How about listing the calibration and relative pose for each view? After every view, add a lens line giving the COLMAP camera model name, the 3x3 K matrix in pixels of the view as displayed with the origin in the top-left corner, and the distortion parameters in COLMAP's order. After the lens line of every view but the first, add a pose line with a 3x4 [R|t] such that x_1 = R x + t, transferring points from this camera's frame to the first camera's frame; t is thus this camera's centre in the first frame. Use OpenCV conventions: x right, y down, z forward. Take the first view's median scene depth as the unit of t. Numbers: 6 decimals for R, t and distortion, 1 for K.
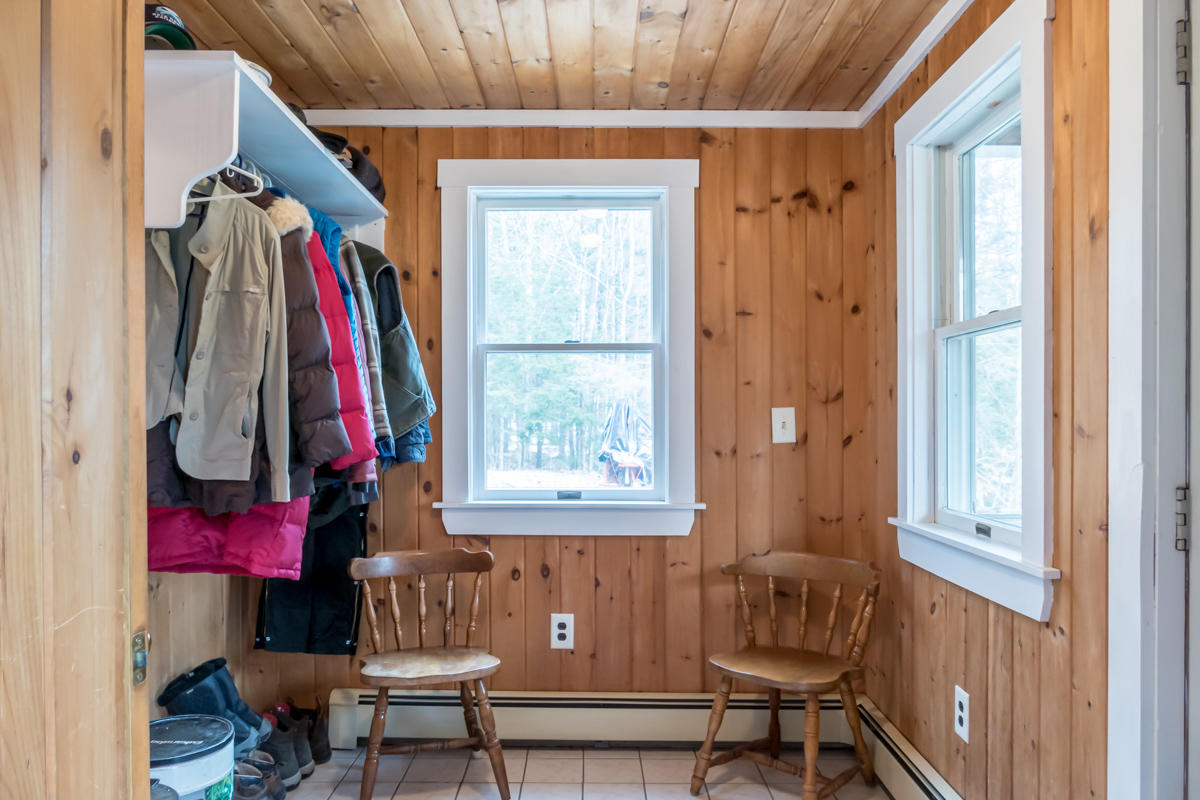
lens RADIAL K [[858.3, 0, 598.3], [0, 858.3, 416.8], [0, 0, 1]] dist [0.001215, -0.000238]
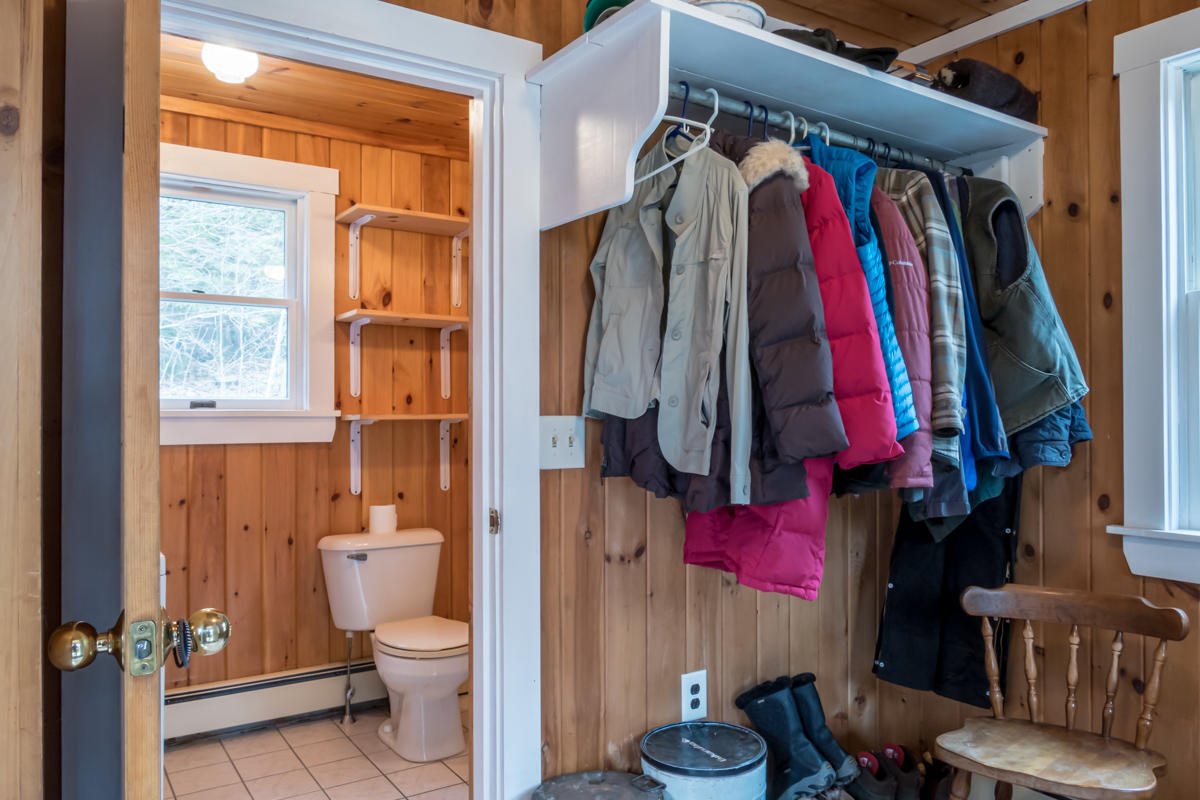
lens RADIAL K [[869.0, 0, 600.0], [0, 869.0, 400.0], [0, 0, 1]] dist [-0.010994, -0.004811]
pose [[0.559039, -0.012773, -0.829043, 0.196752], [0.003371, 0.999908, -0.013133, 0.006710], [0.829135, 0.004547, 0.559030, 0.317379]]
